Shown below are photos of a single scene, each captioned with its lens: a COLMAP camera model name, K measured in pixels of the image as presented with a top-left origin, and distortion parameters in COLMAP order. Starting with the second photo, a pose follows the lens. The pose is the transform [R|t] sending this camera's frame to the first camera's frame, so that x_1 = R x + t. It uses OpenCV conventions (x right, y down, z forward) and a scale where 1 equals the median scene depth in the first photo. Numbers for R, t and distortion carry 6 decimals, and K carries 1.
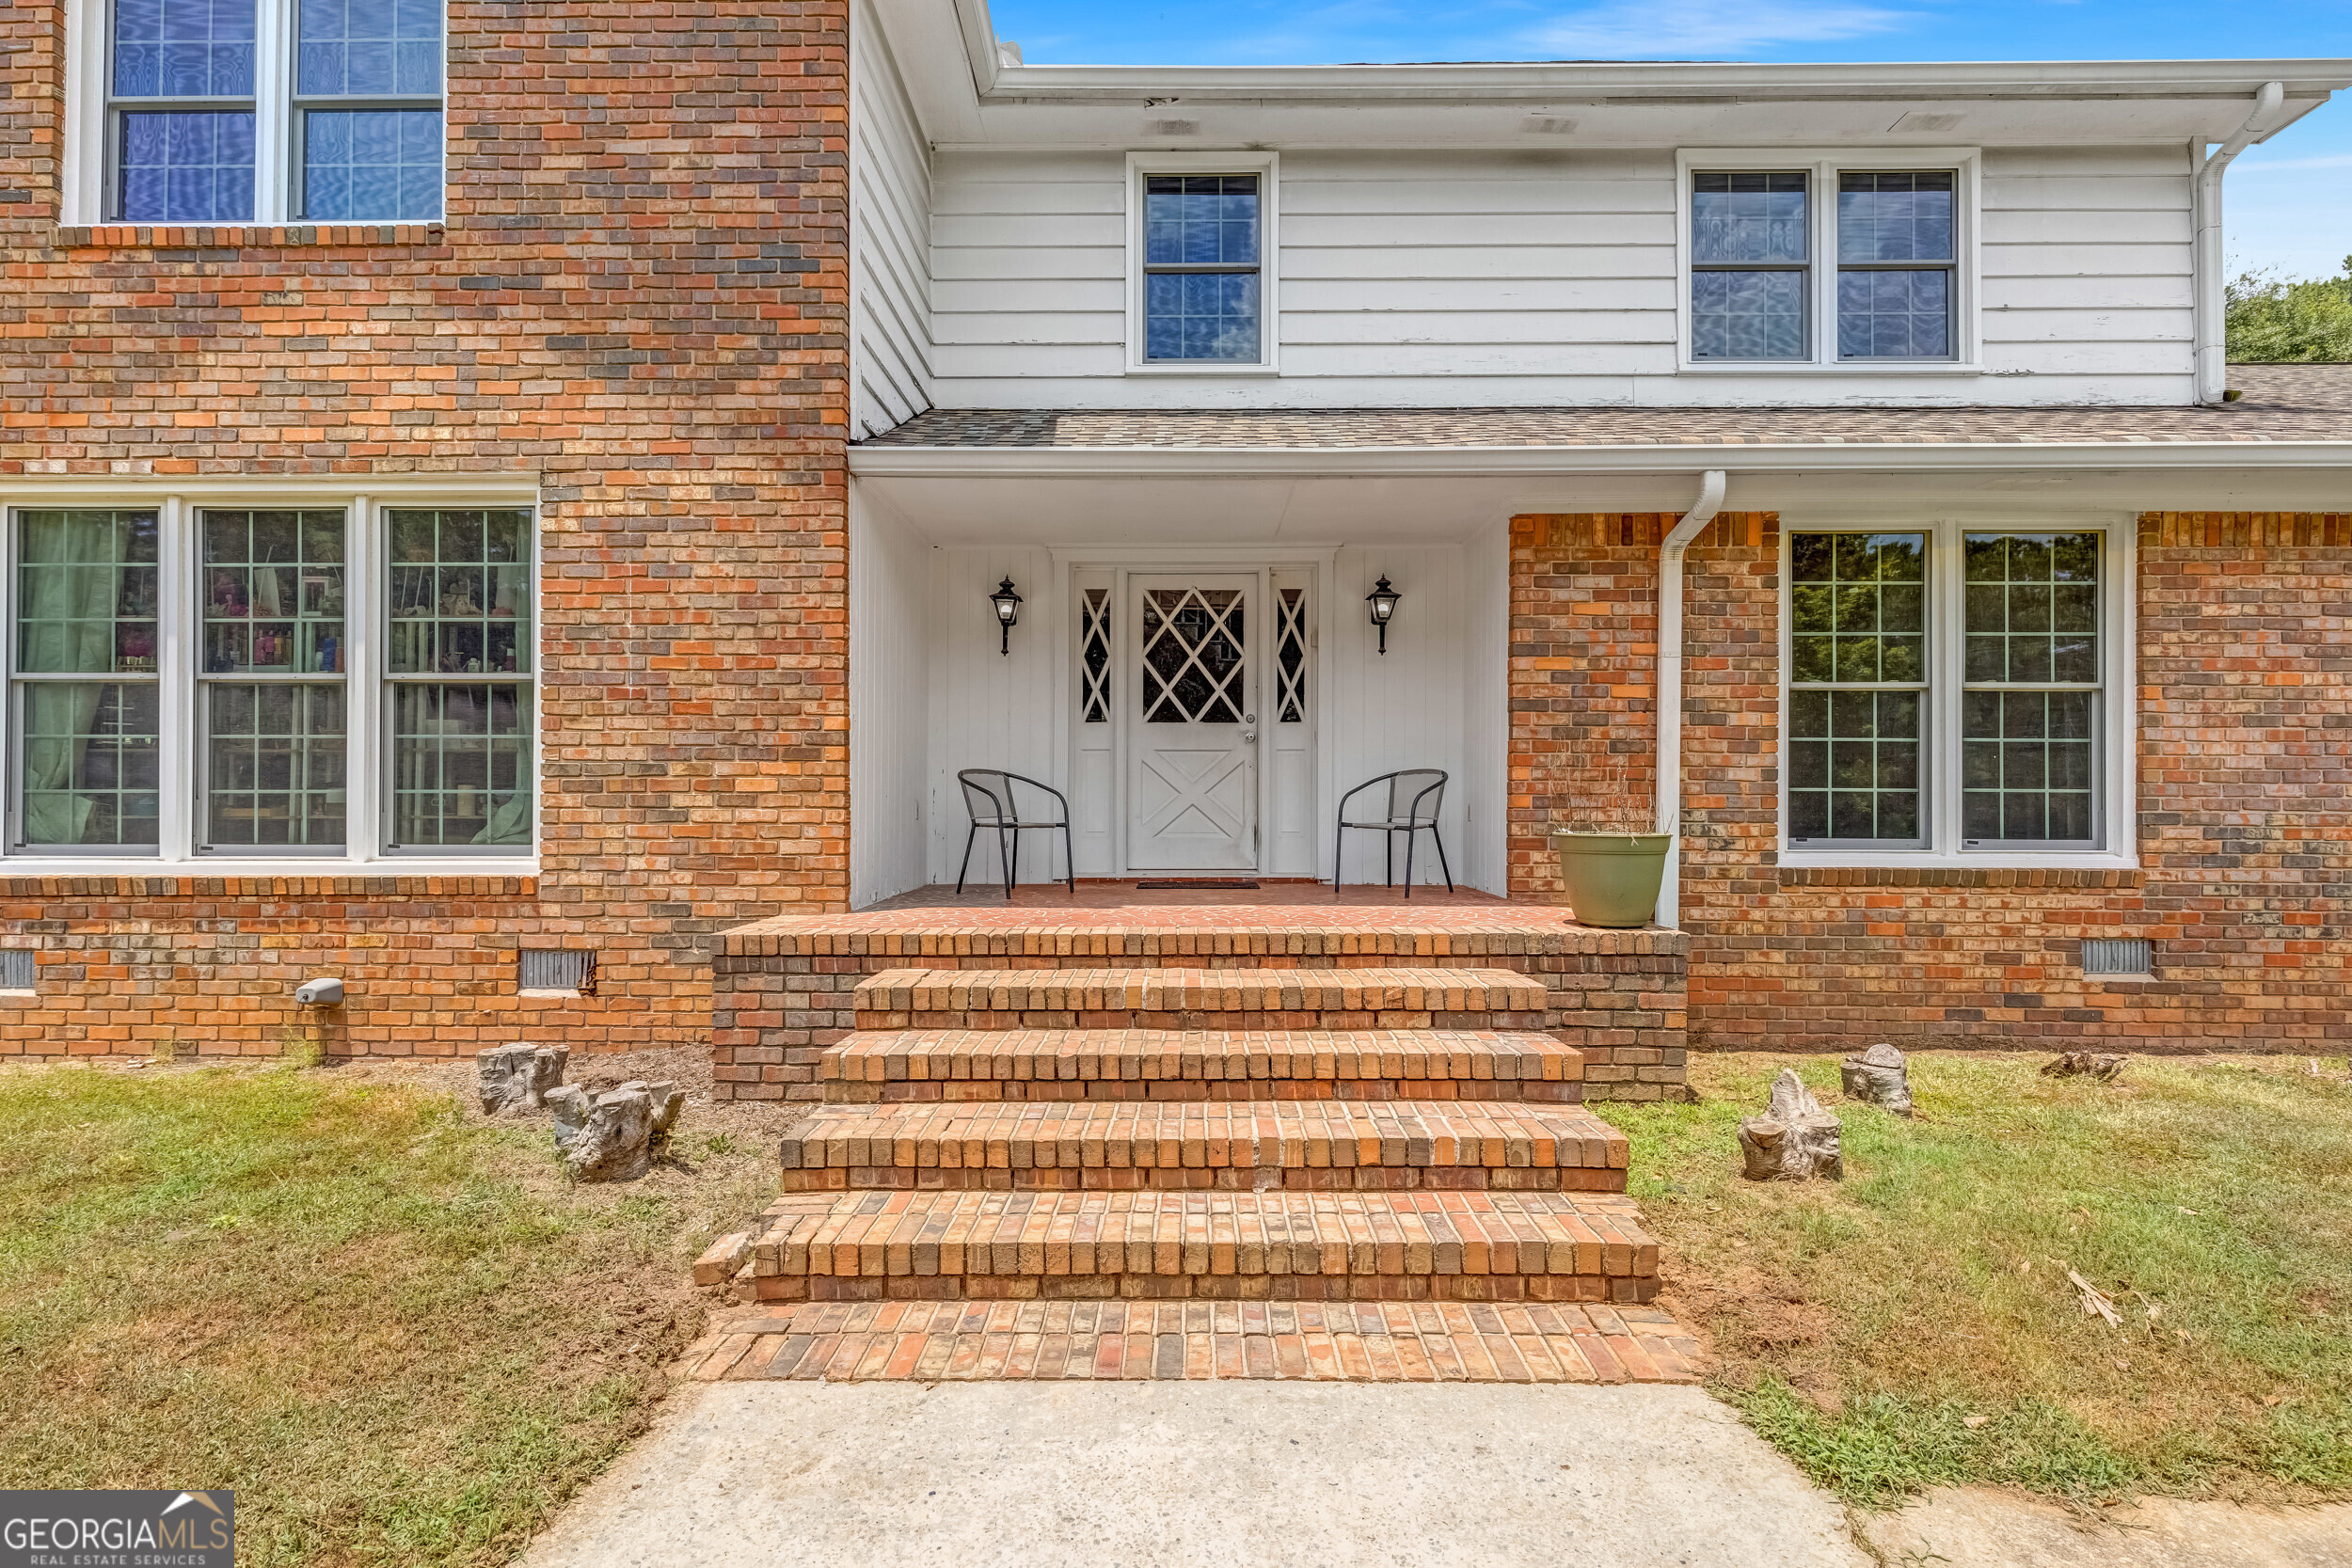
lens RADIAL K [[1051.1, 0, 1176.0], [0, 1051.1, 784.0], [0, 0, 1]] dist [-0.000276, -0.000205]
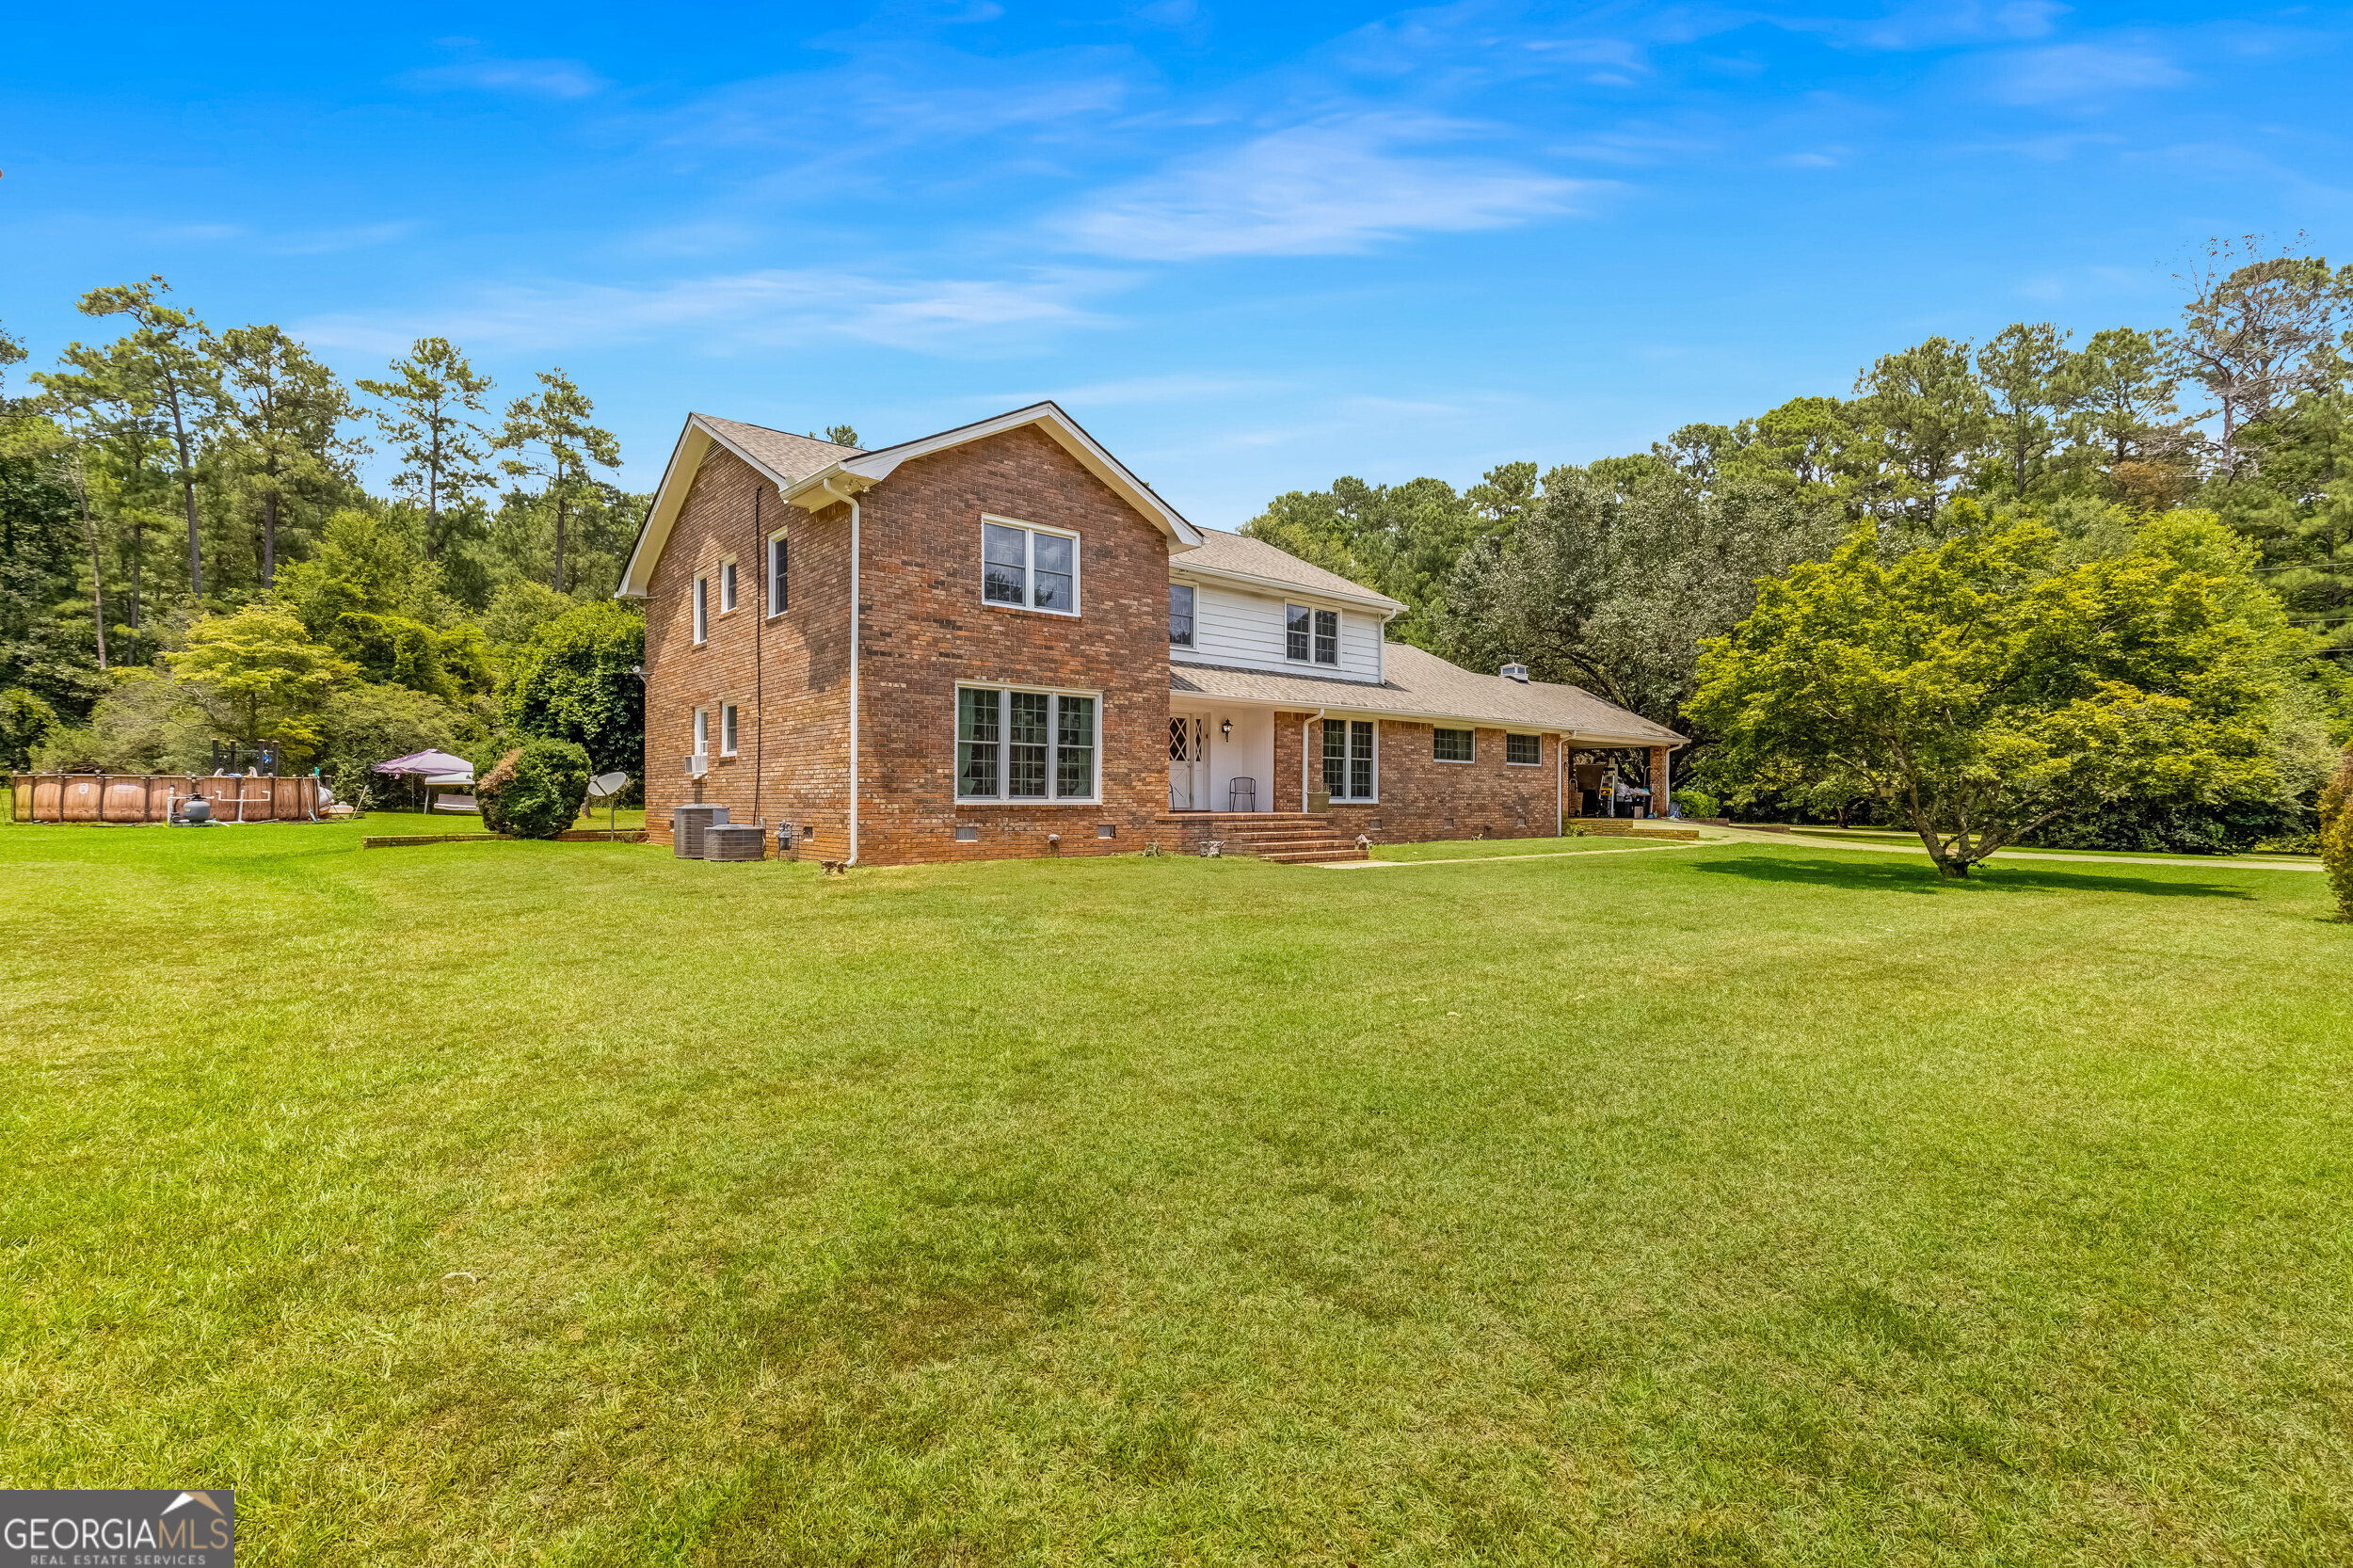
lens RADIAL K [[1051.6, 0, 1176.5], [0, 1051.6, 784.0], [0, 0, 1]] dist [-0.000276, -0.000205]
pose [[0.754164, 0.009902, 0.656612, -2.488750], [-0.010757, 0.999938, -0.002724, 0.023283], [-0.656598, -0.005009, 0.754224, -1.664813]]
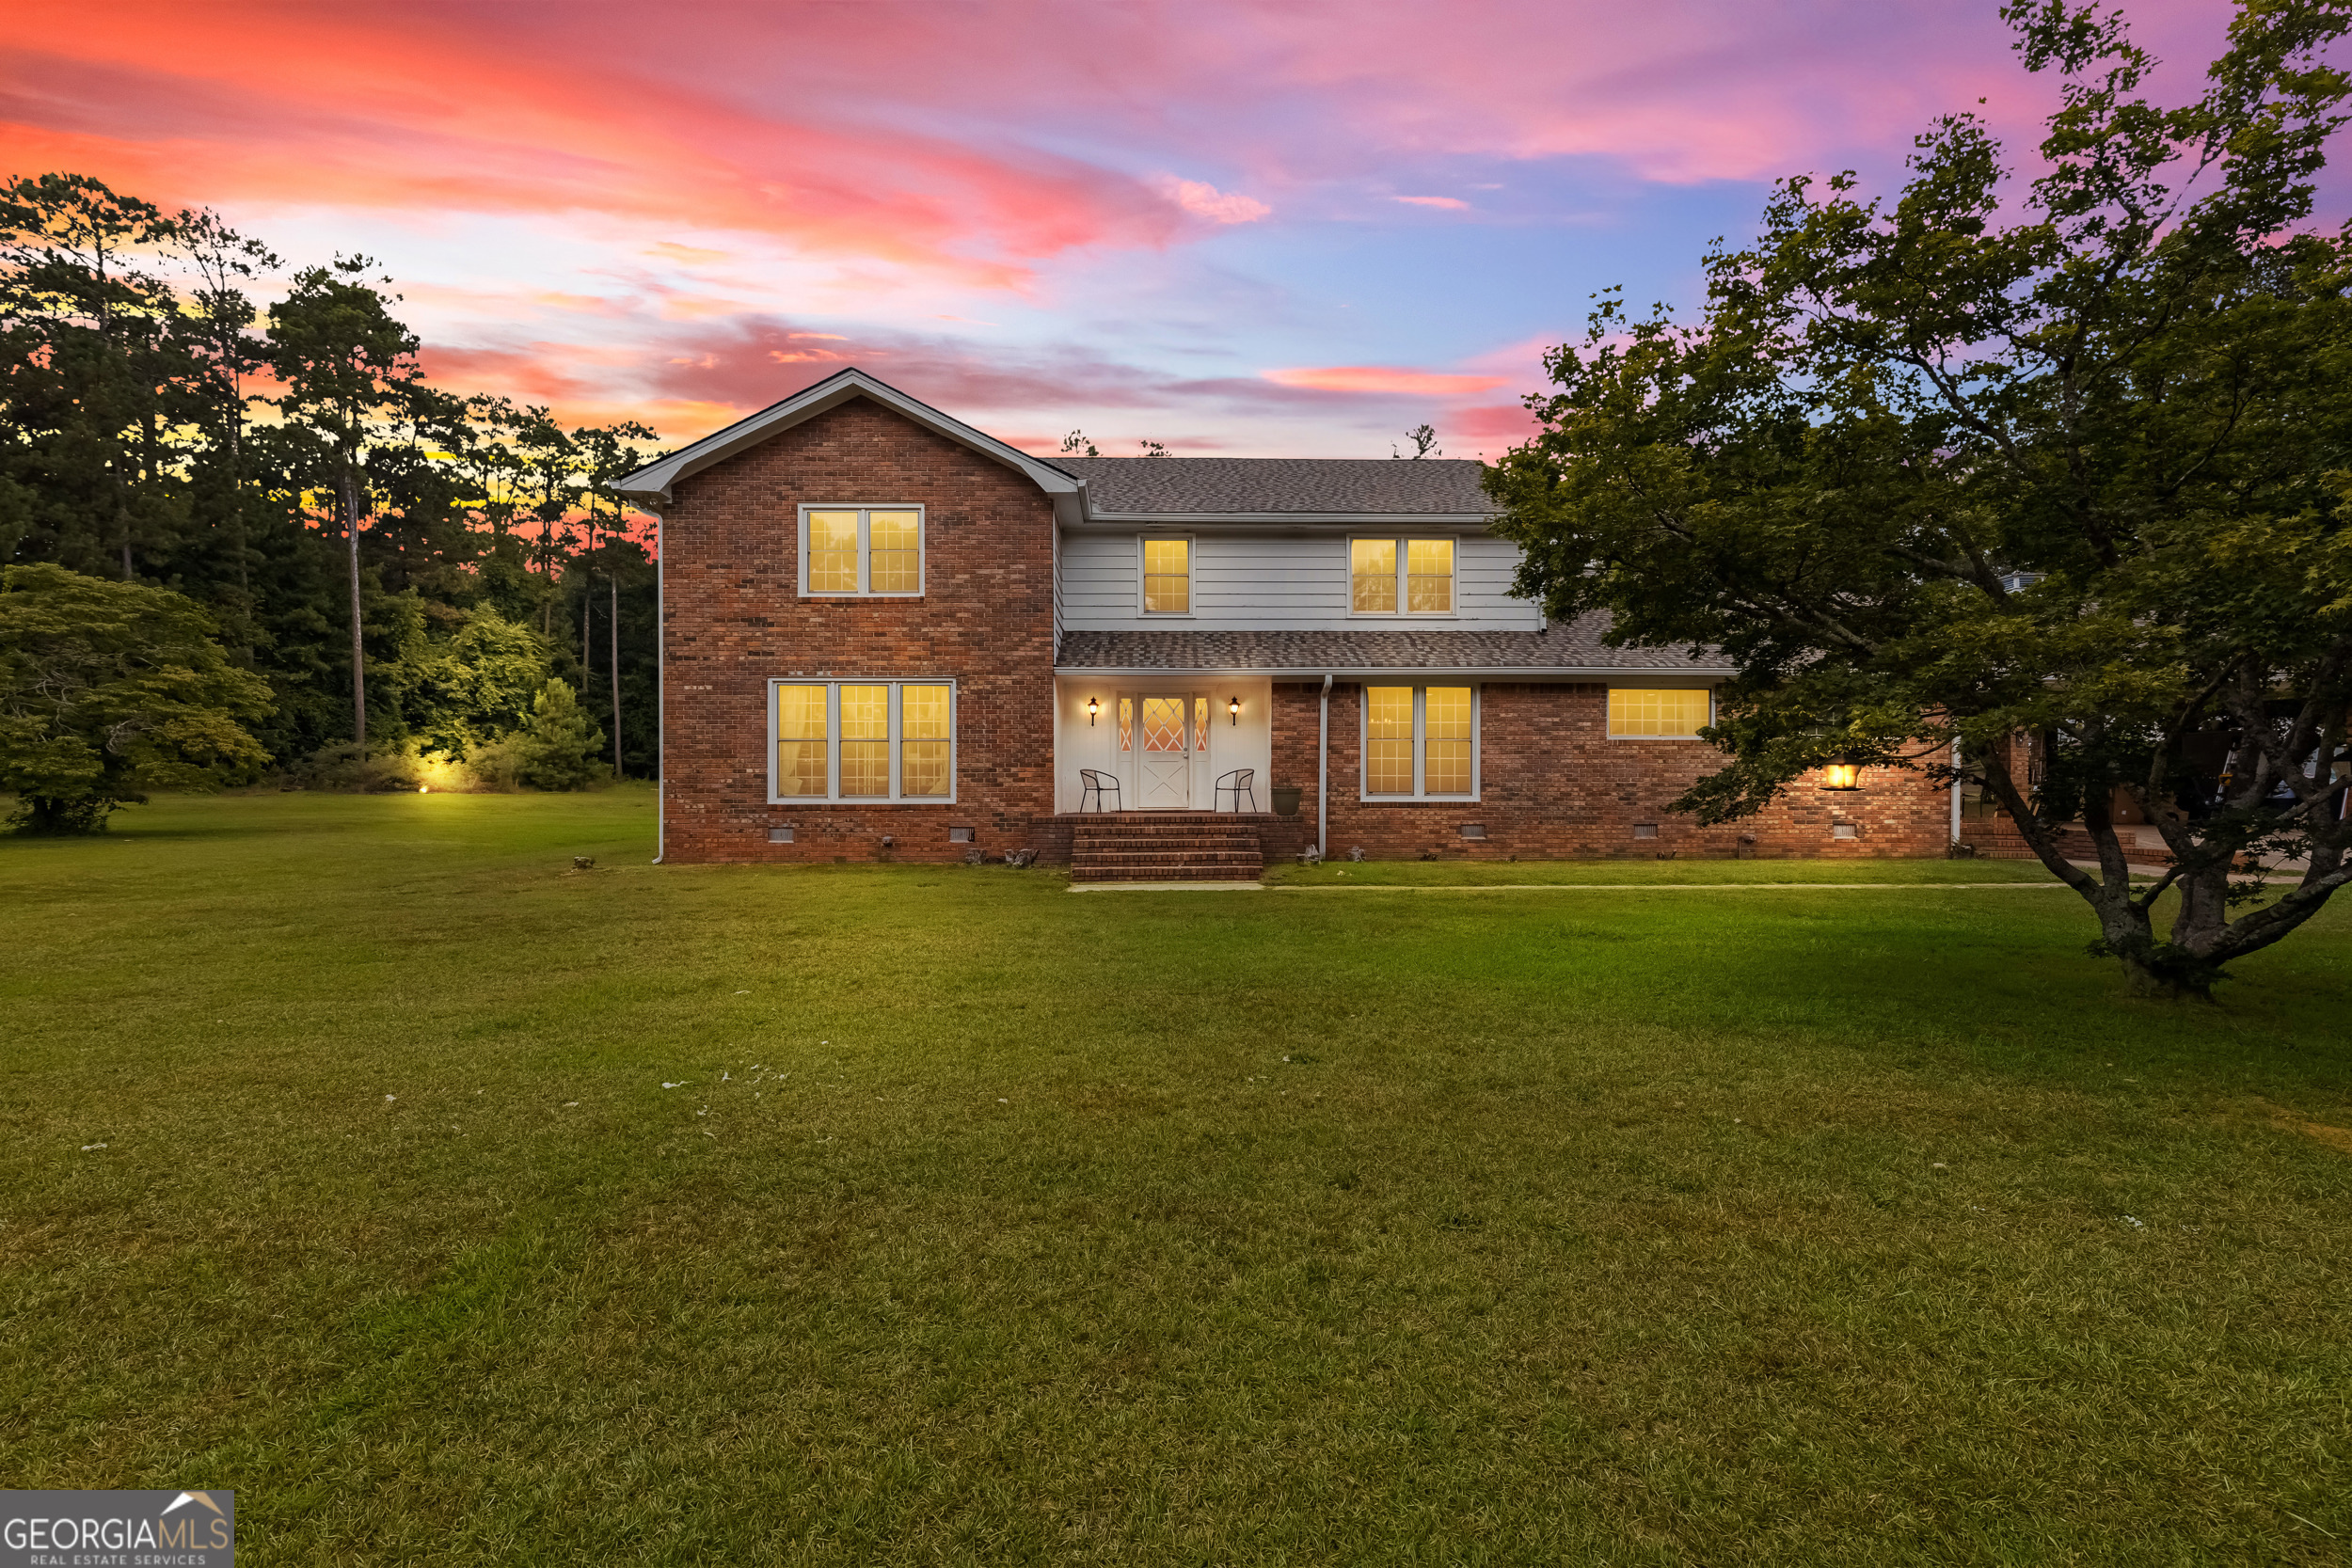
lens RADIAL K [[1051.1, 0, 1176.0], [0, 1051.1, 784.0], [0, 0, 1]] dist [-0.000276, -0.000205]
pose [[0.999387, -0.003438, 0.034839, -0.051748], [0.003208, 0.999973, 0.006644, 0.008334], [-0.034861, -0.006528, 0.999371, -1.965882]]
